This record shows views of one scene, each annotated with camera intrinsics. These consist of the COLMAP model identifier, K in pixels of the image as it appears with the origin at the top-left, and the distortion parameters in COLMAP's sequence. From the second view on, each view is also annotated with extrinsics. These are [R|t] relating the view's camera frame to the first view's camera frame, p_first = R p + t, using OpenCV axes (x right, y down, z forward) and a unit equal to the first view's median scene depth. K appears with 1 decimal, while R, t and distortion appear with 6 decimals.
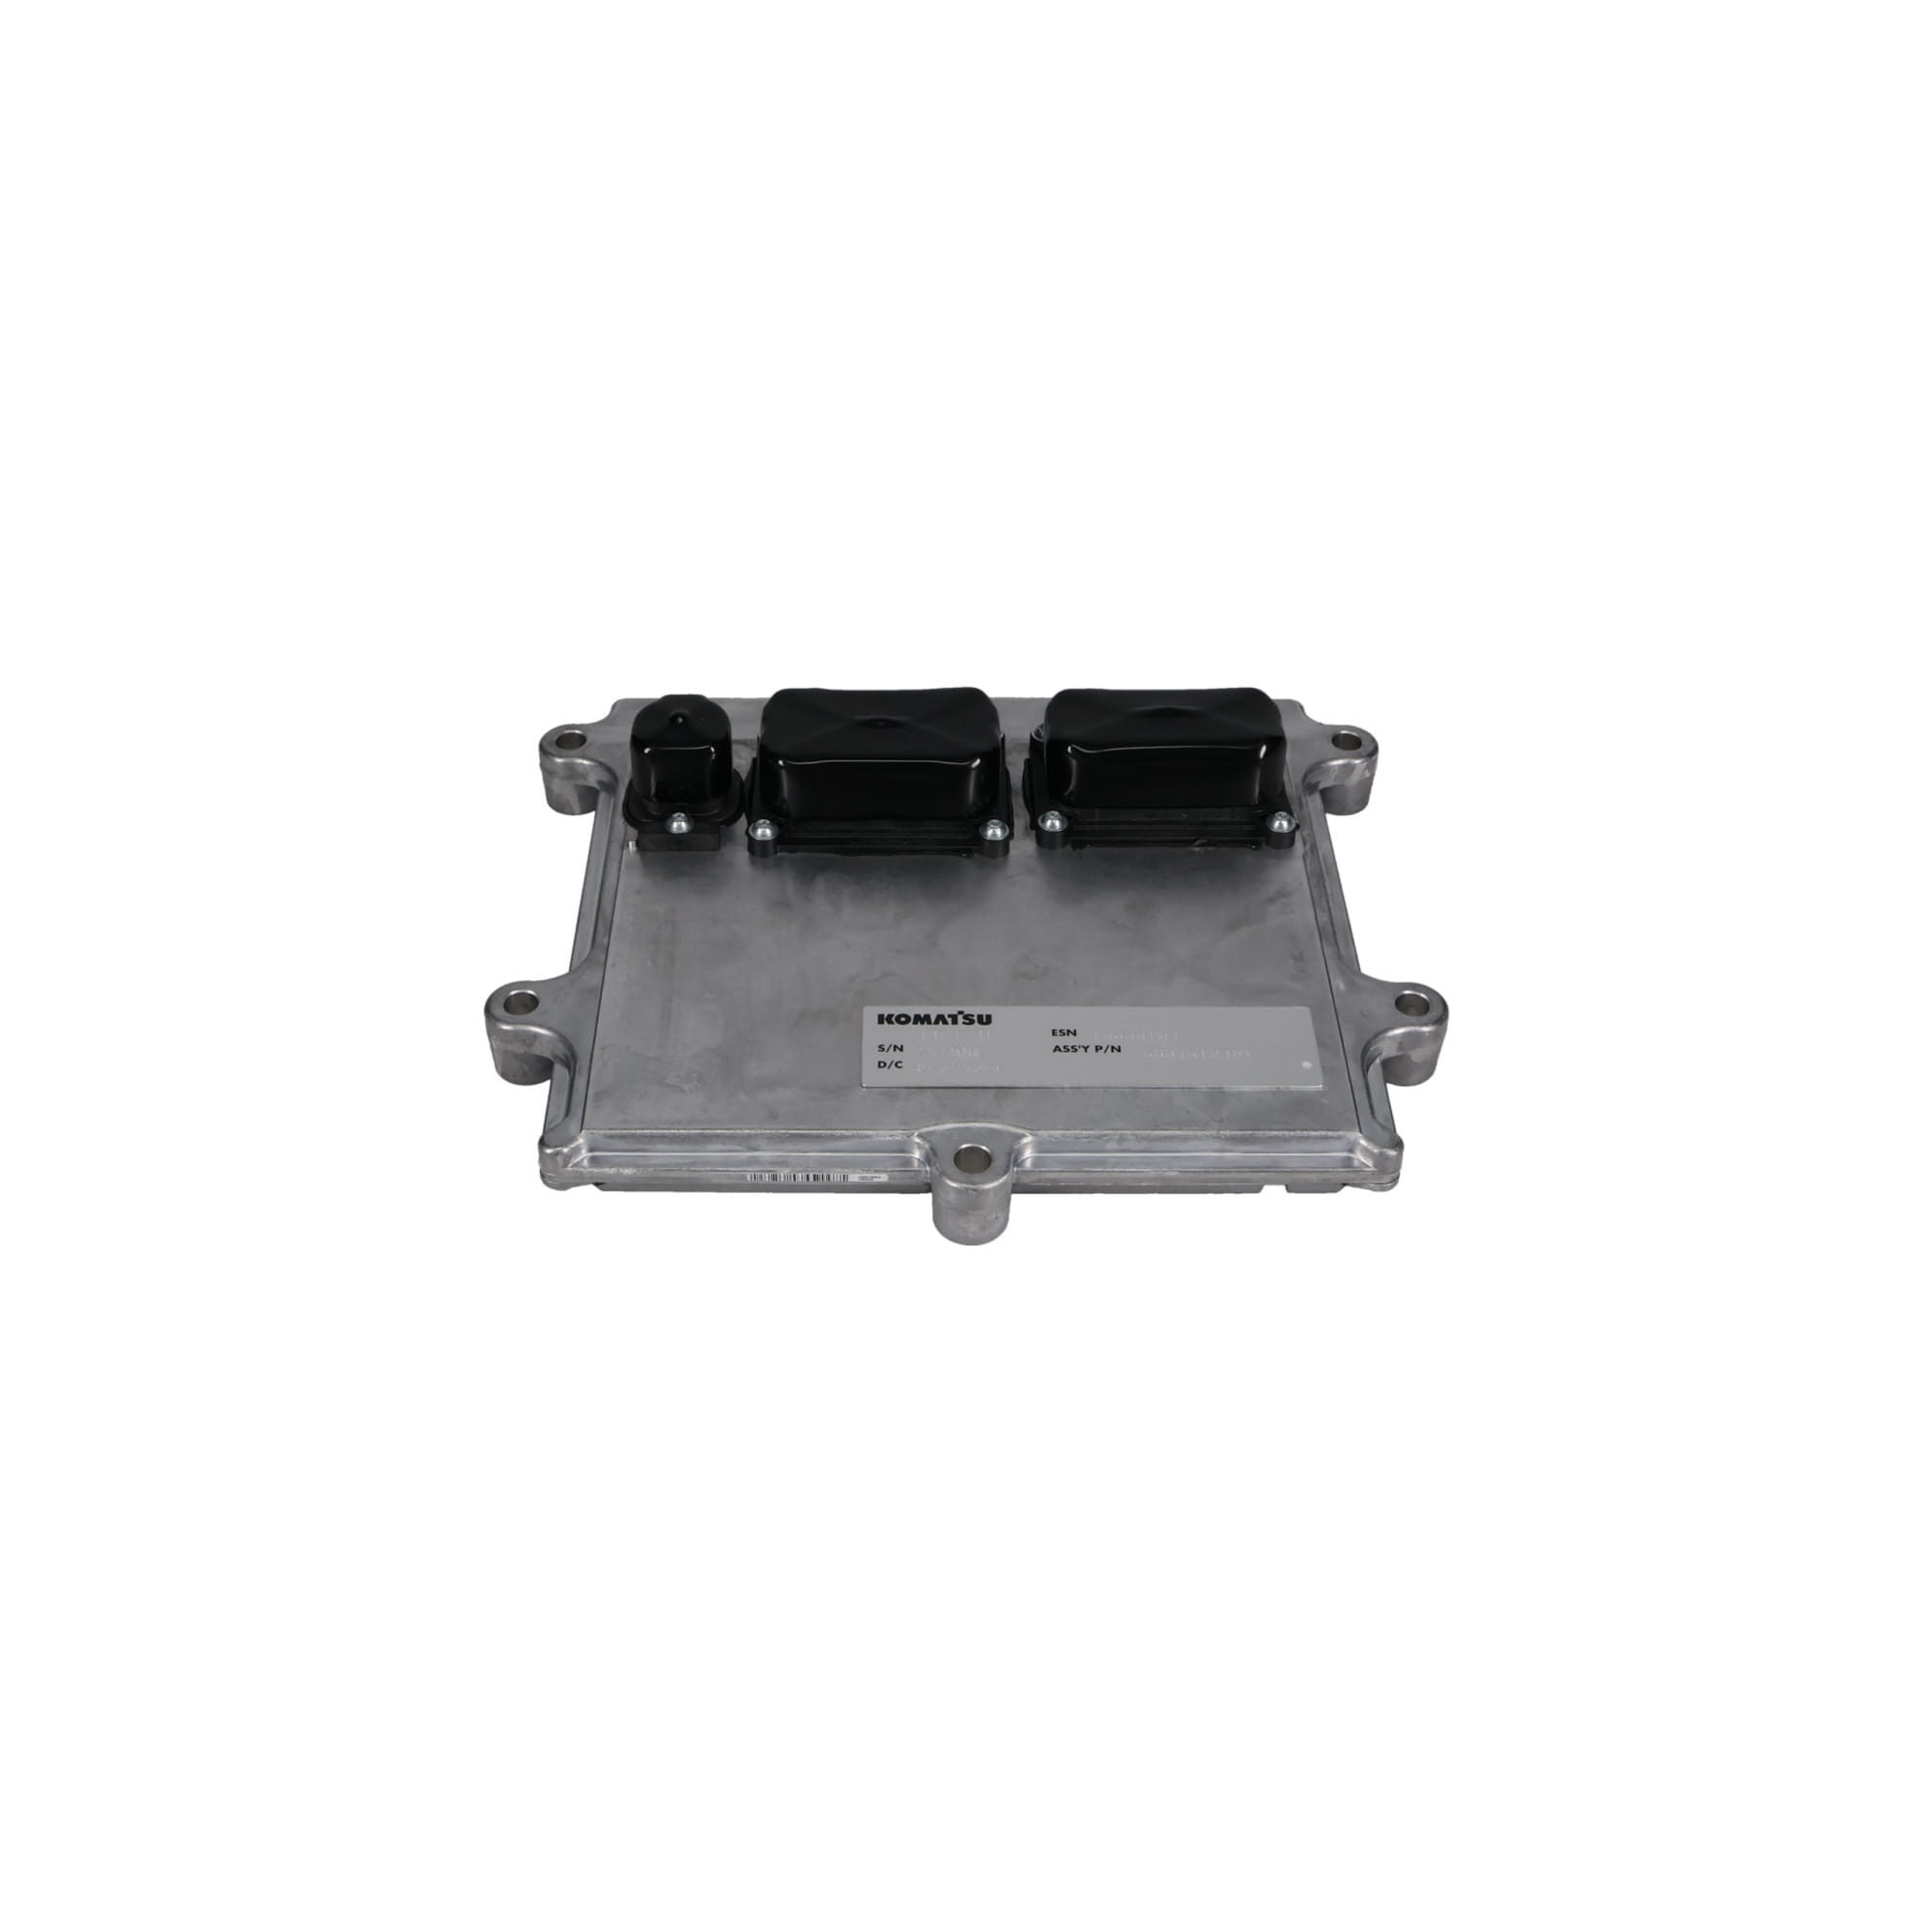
lens RADIAL K [[2227.8, 0, 898.9], [0, 2227.8, 965.8], [0, 0, 1]] dist [-0.109861, 0.001053]
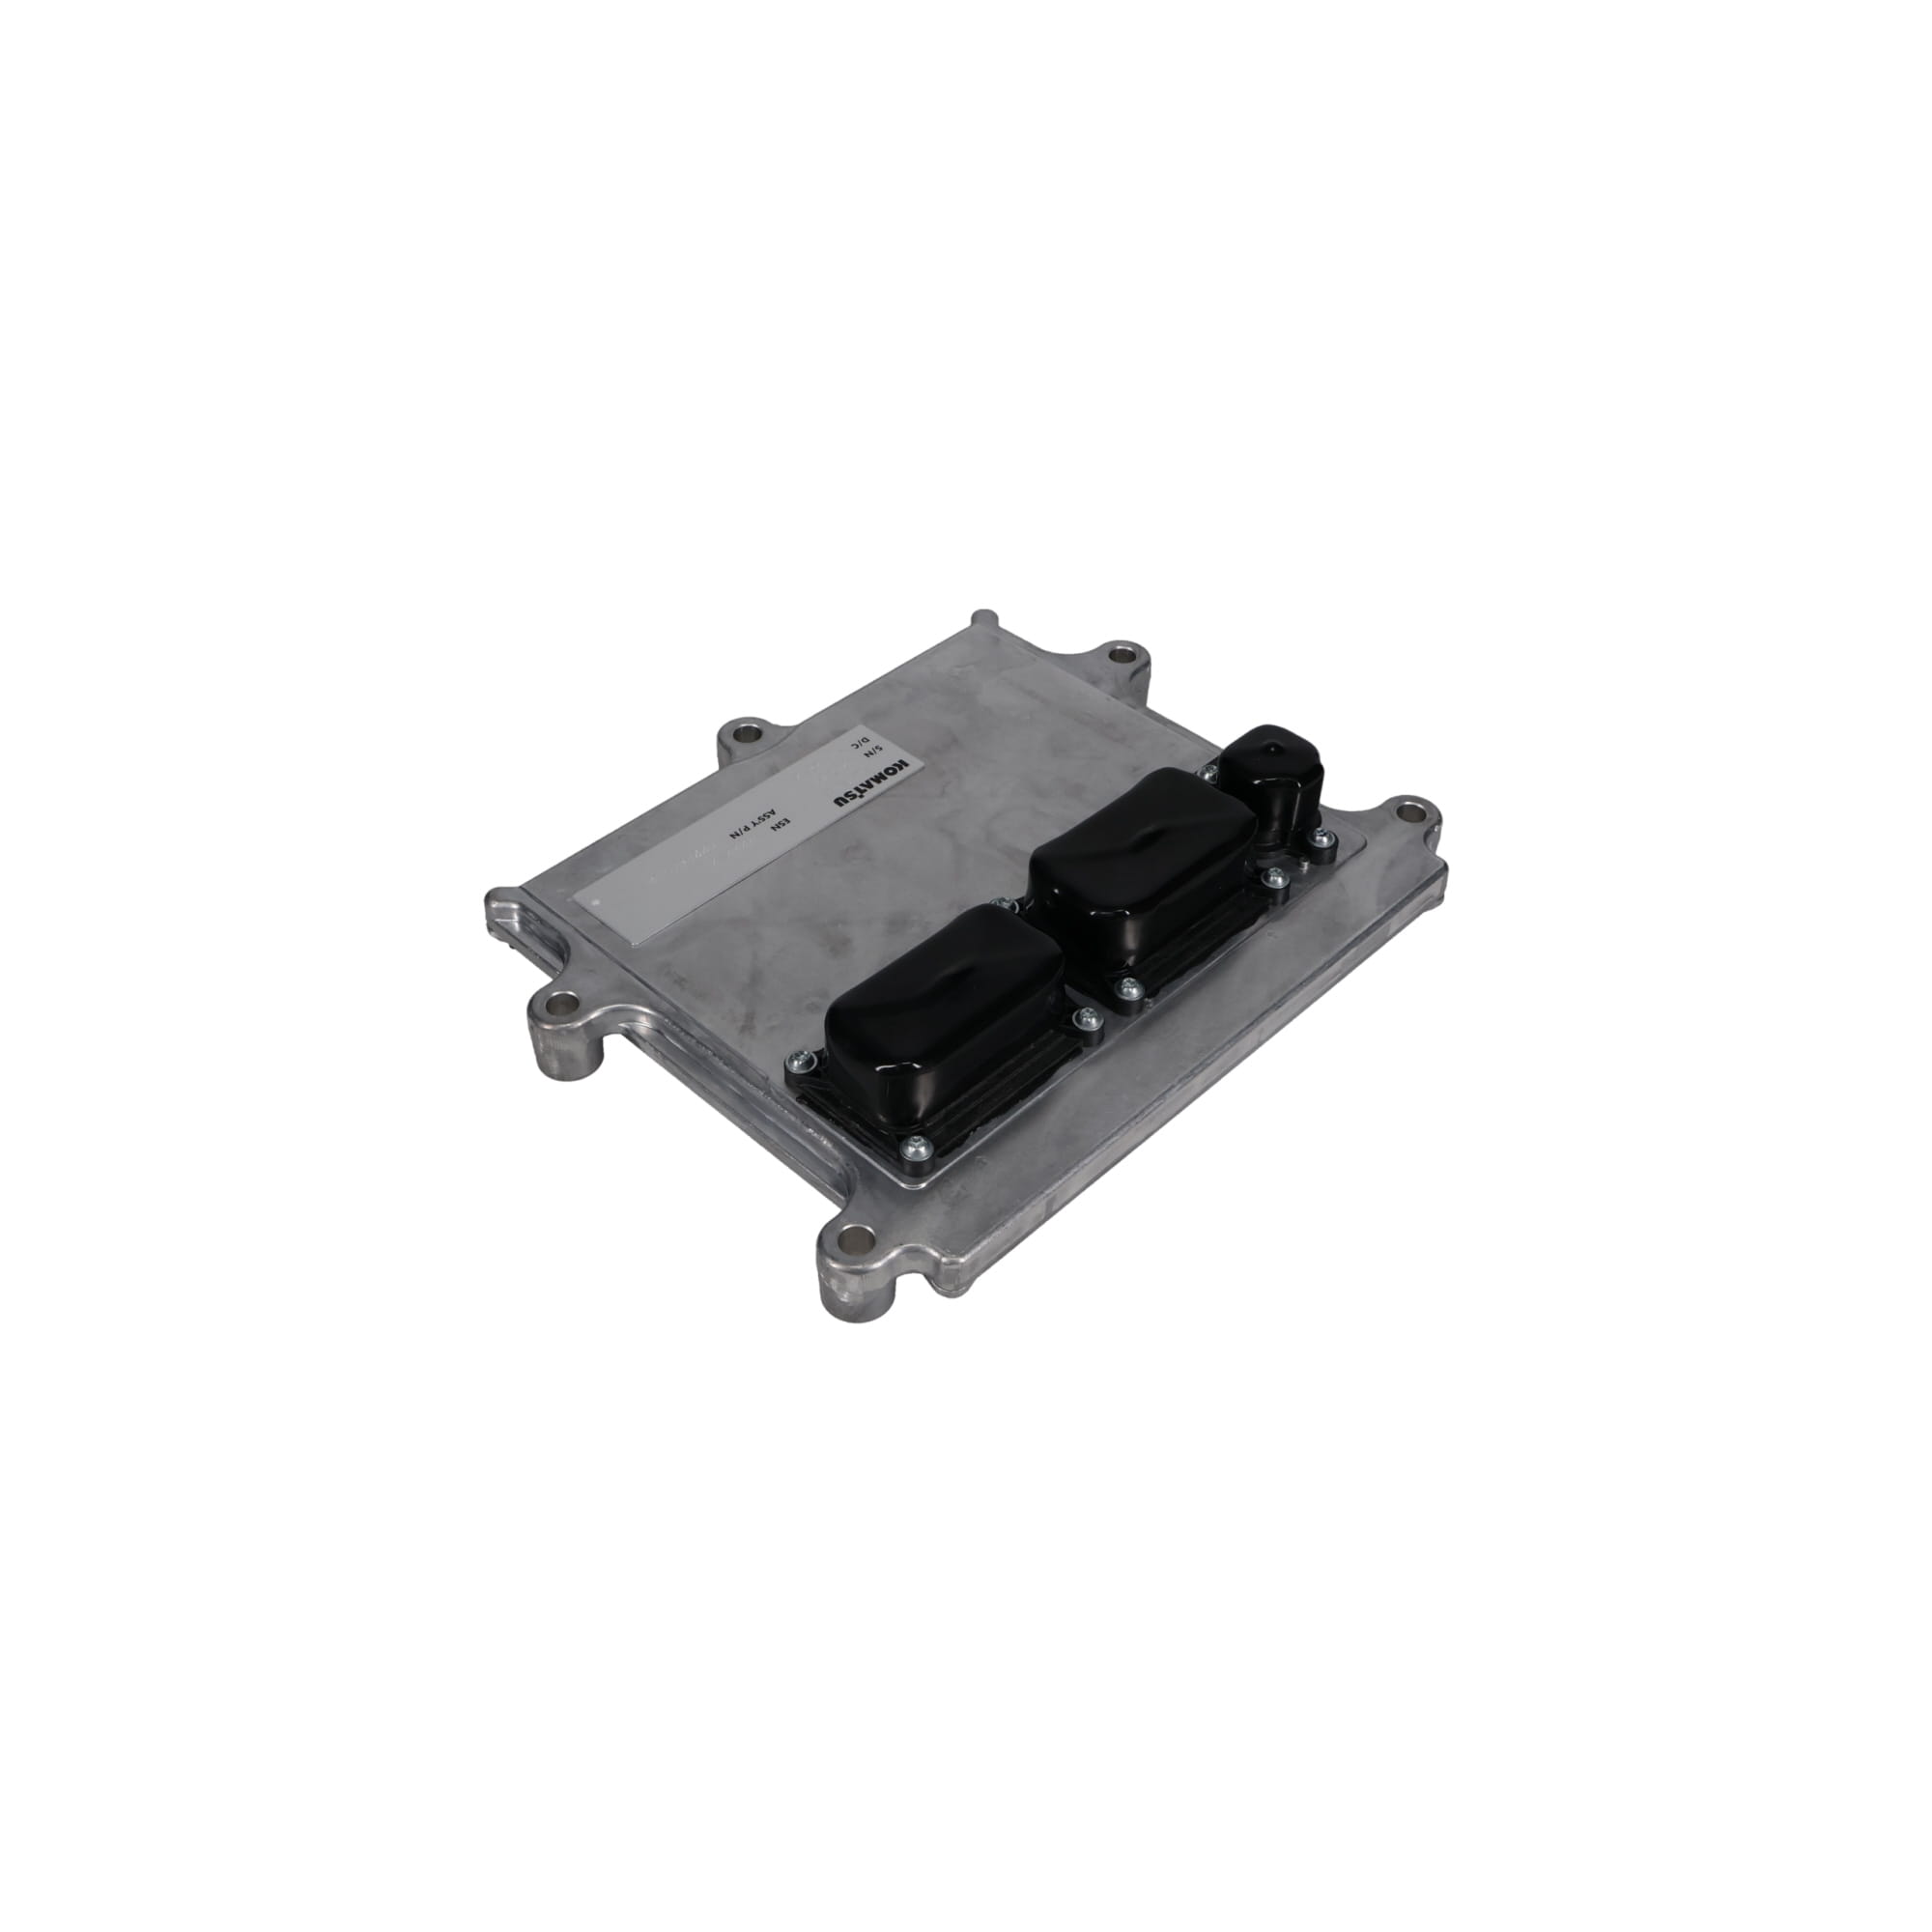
lens RADIAL K [[2051.8, 0, 923.9], [0, 2051.8, 962.5], [0, 0, 1]] dist [-0.121005, -0.000848]
pose [[-0.704605, 0.483938, -0.518975, 0.597804], [-0.477147, 0.218216, 0.851300, -0.880909], [0.525226, 0.847458, 0.077154, 0.992253]]
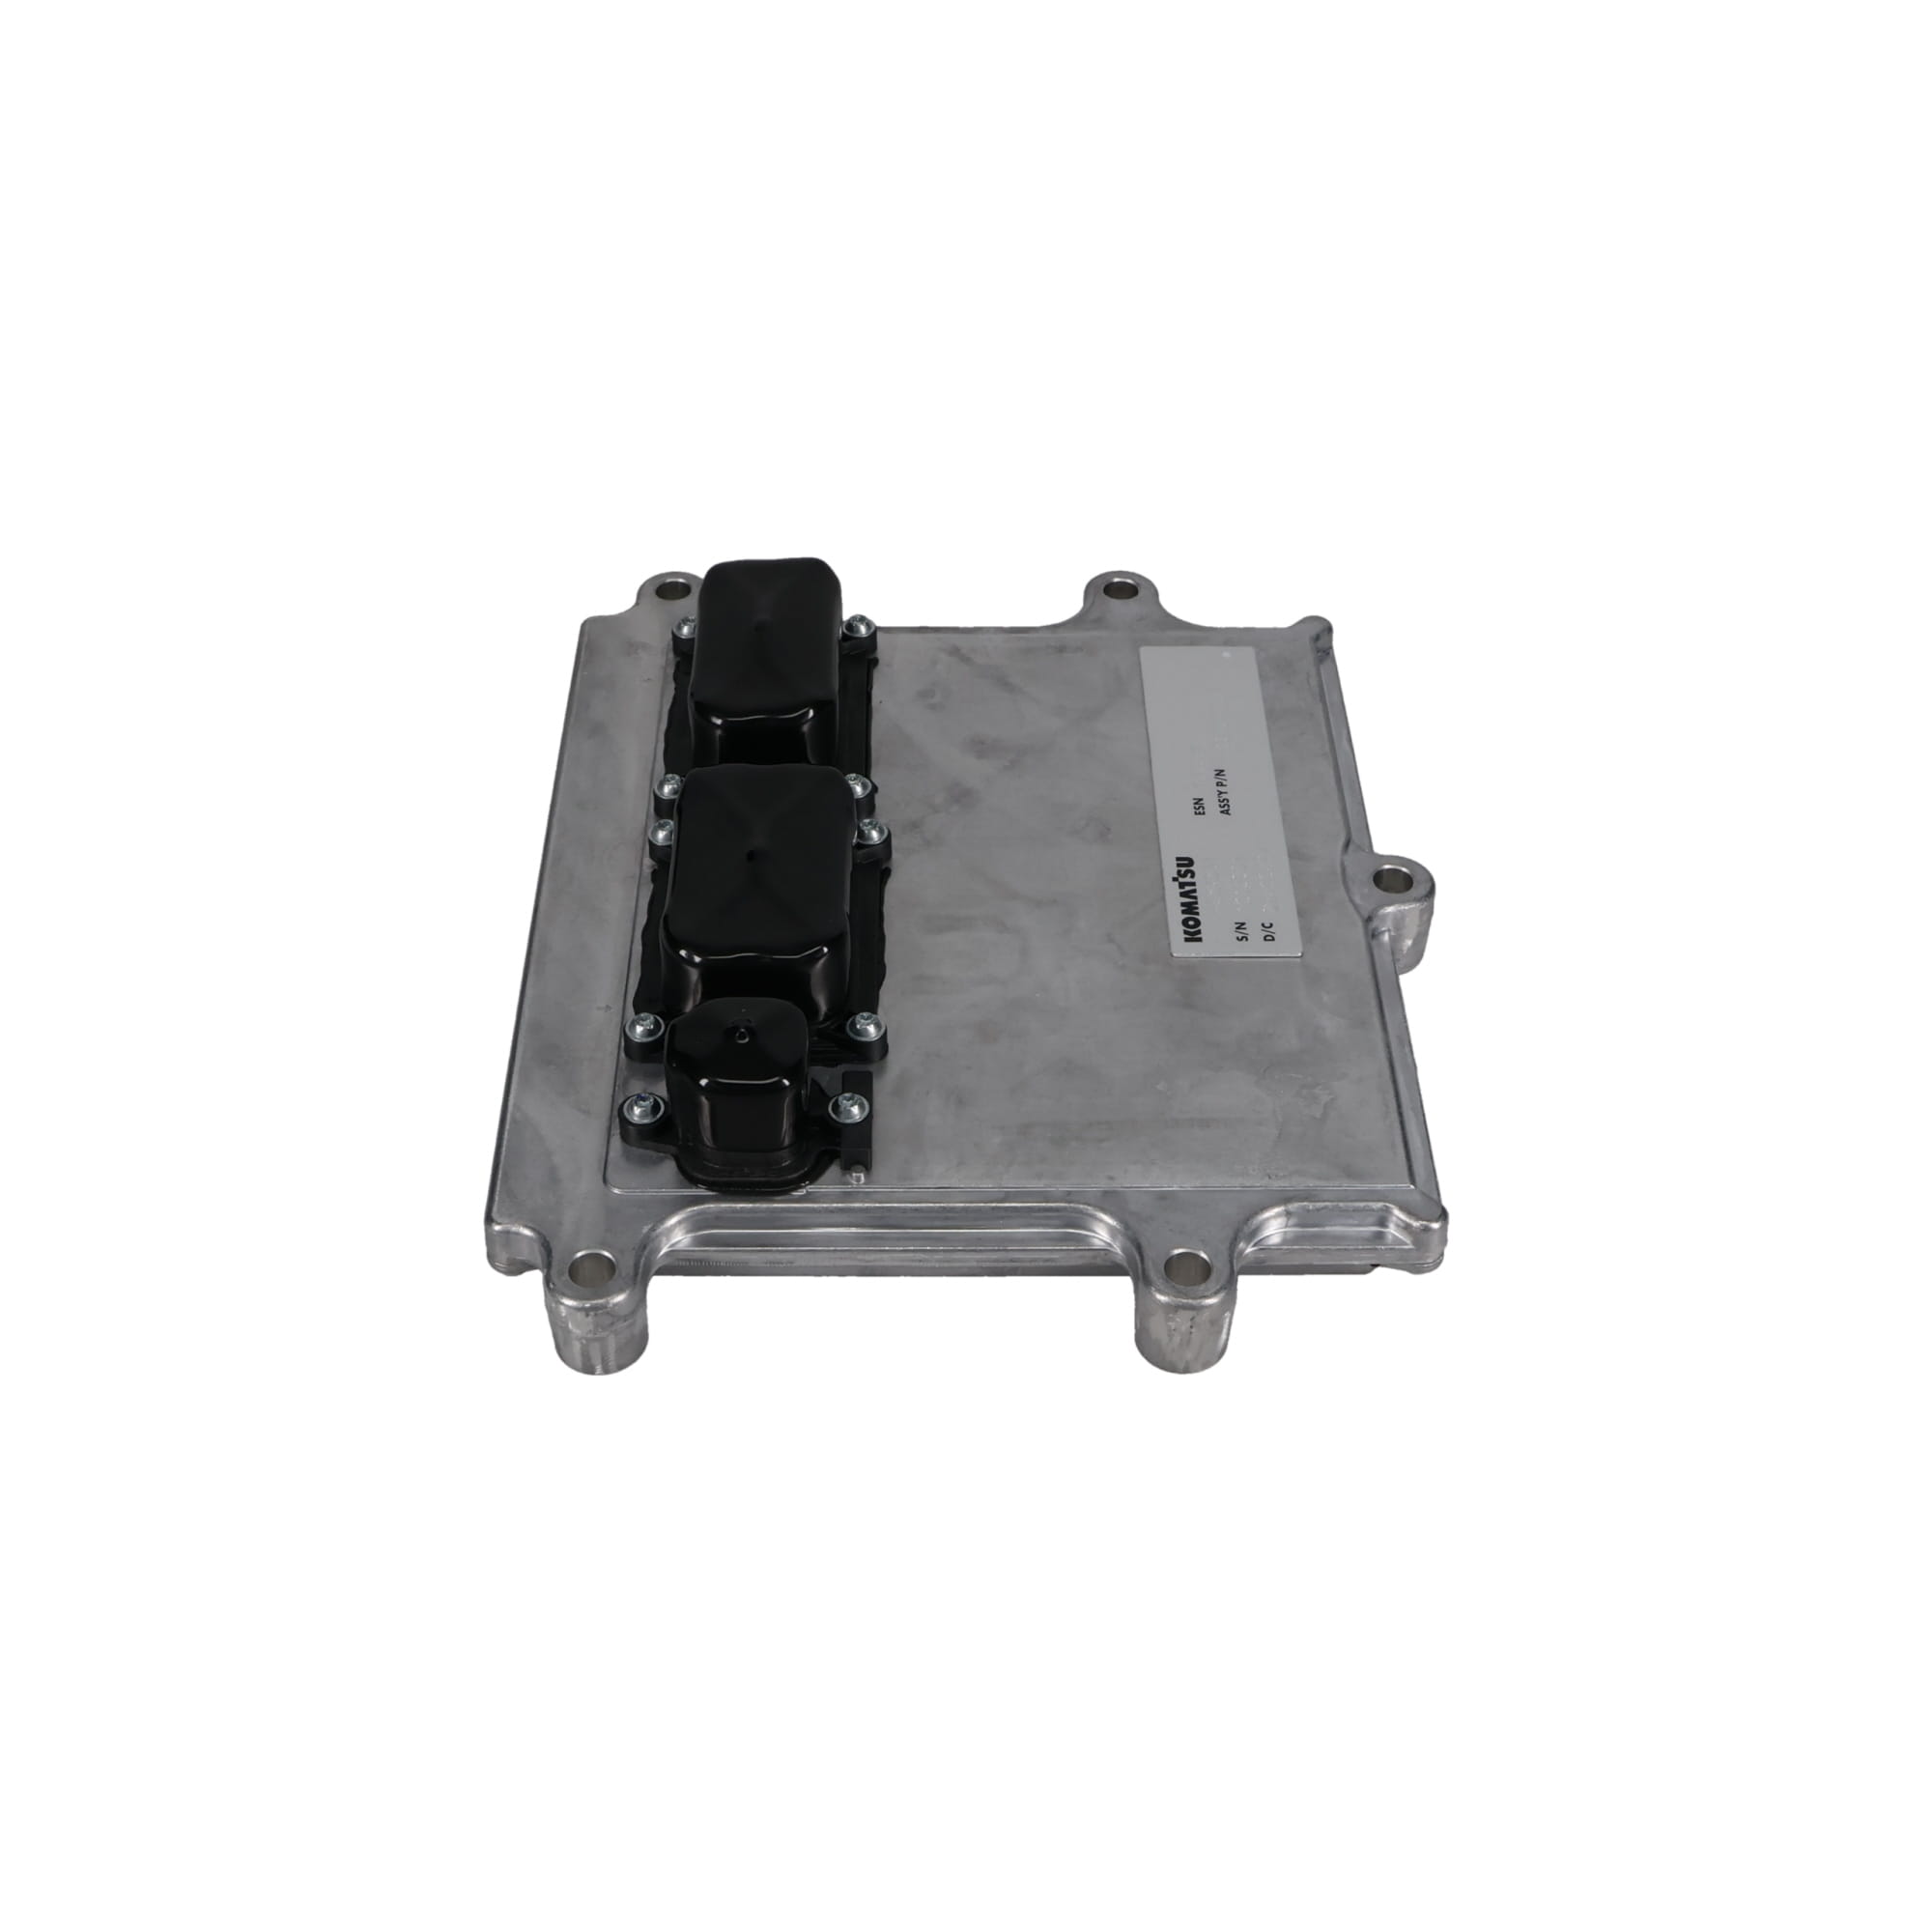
lens RADIAL K [[2650.9, 0, 918.4], [0, 2650.9, 966.4], [0, 0, 1]] dist [-0.023086, 0.001845]
pose [[0.000437, -0.672374, 0.740211, -0.754752], [0.670169, 0.549588, 0.498826, -0.539129], [-0.742209, 0.495848, 0.450844, 0.612182]]
